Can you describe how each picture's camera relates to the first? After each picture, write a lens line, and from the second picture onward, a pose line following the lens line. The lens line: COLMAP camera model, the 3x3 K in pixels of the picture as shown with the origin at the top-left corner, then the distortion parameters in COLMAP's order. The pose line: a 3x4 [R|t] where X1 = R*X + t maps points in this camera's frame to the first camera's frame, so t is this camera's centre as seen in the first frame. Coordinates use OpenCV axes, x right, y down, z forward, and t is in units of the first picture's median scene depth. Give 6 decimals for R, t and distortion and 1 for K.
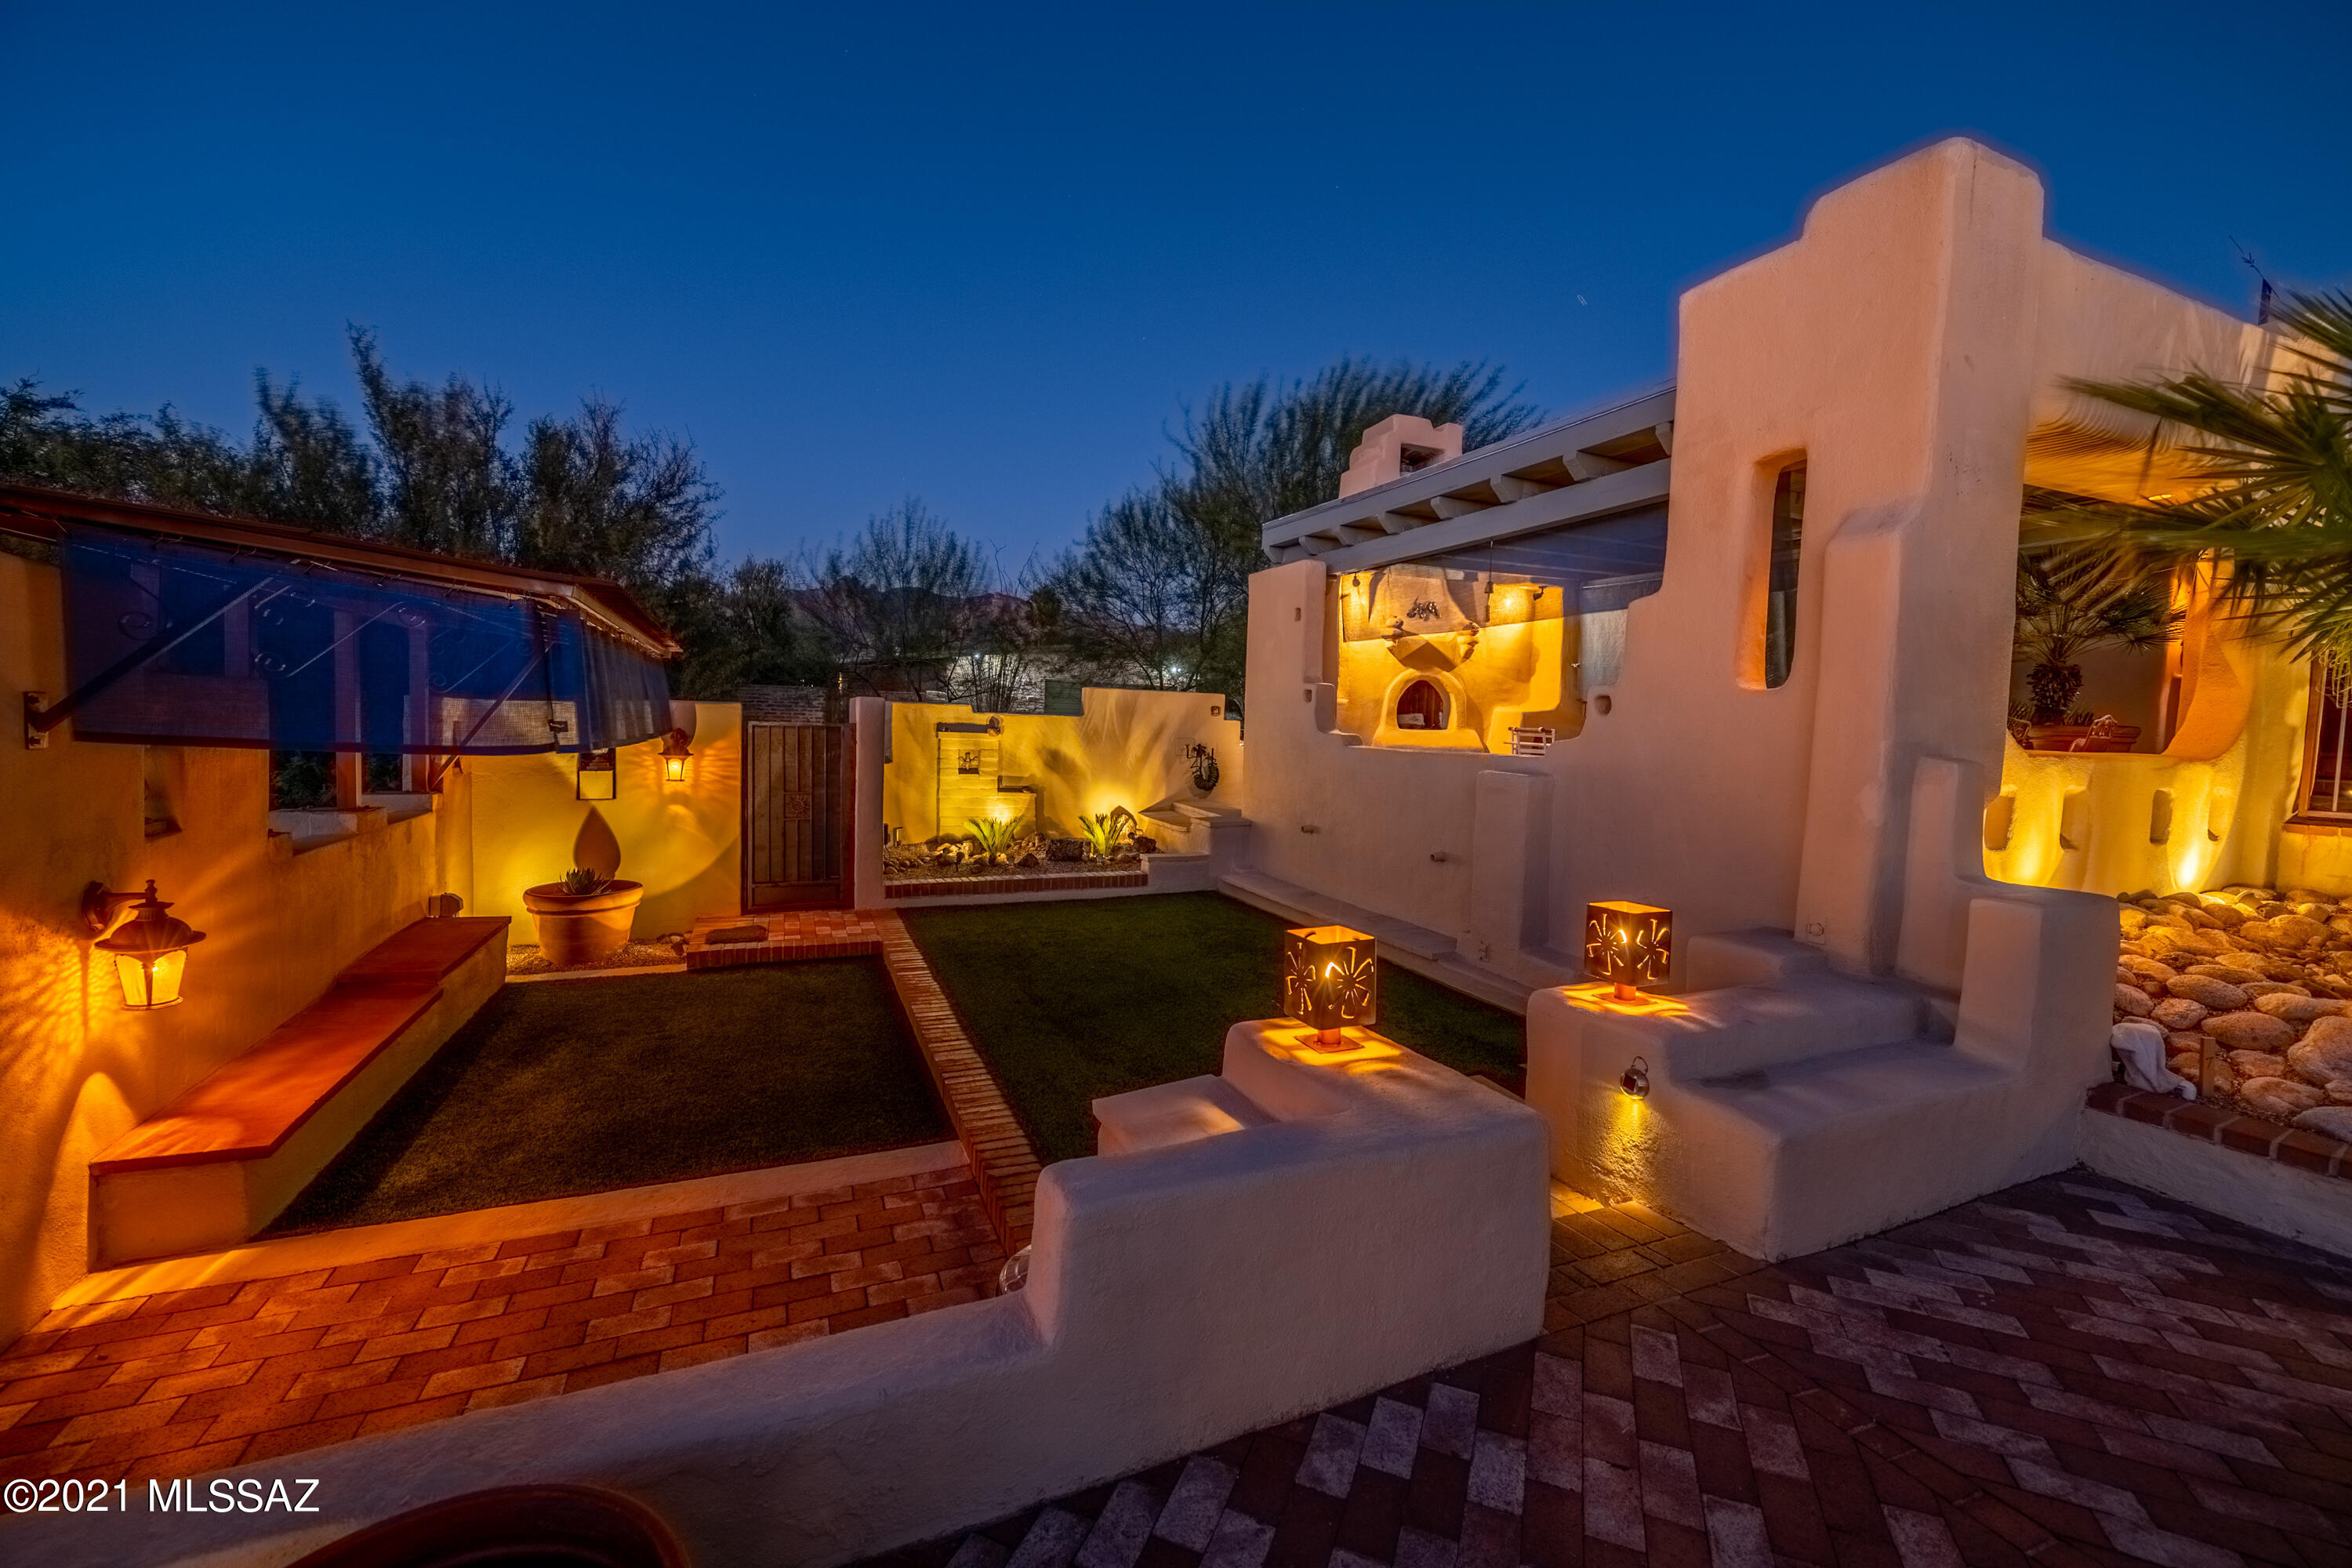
lens RADIAL K [[919.8, 0, 1177.6], [0, 919.8, 767.8], [0, 0, 1]] dist [-0.000605, -0.003739]
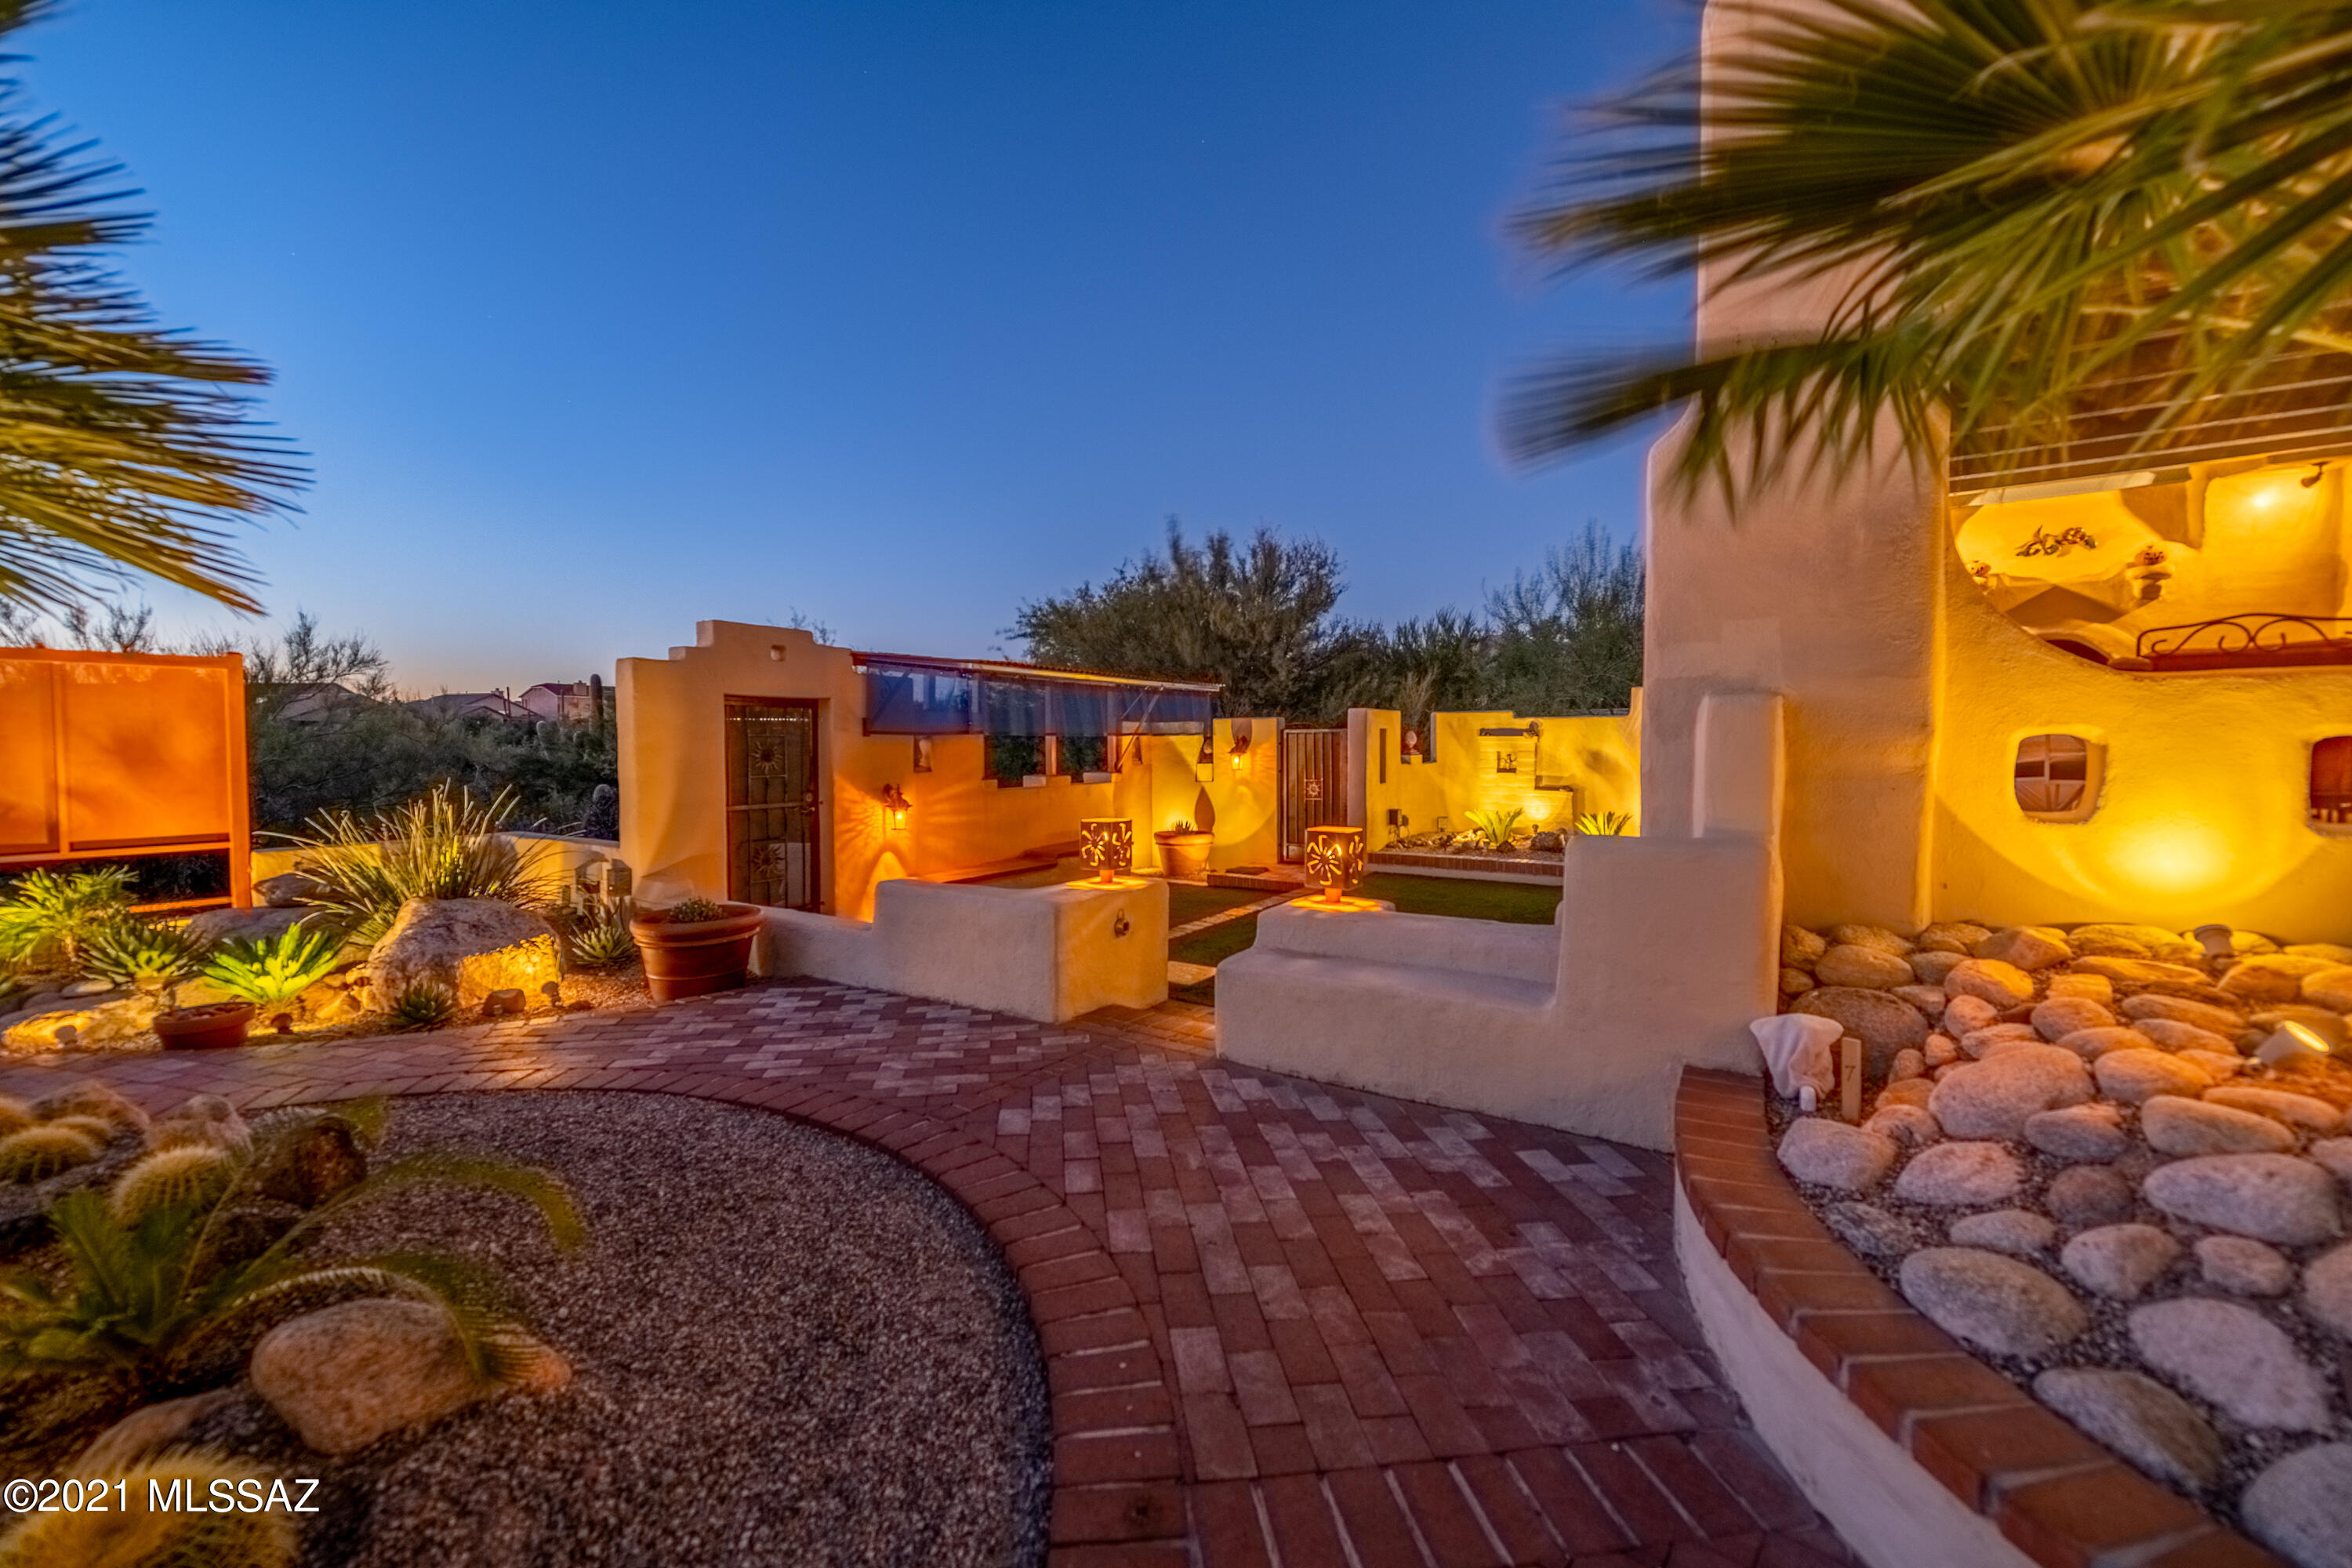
lens RADIAL K [[919.8, 0, 1177.6], [0, 919.8, 767.8], [0, 0, 1]] dist [-0.000605, -0.003739]
pose [[0.555468, -0.008944, -0.831490, 0.681908], [-0.019491, 0.999527, -0.023772, 0.049100], [0.831309, 0.029411, 0.555032, 0.058019]]
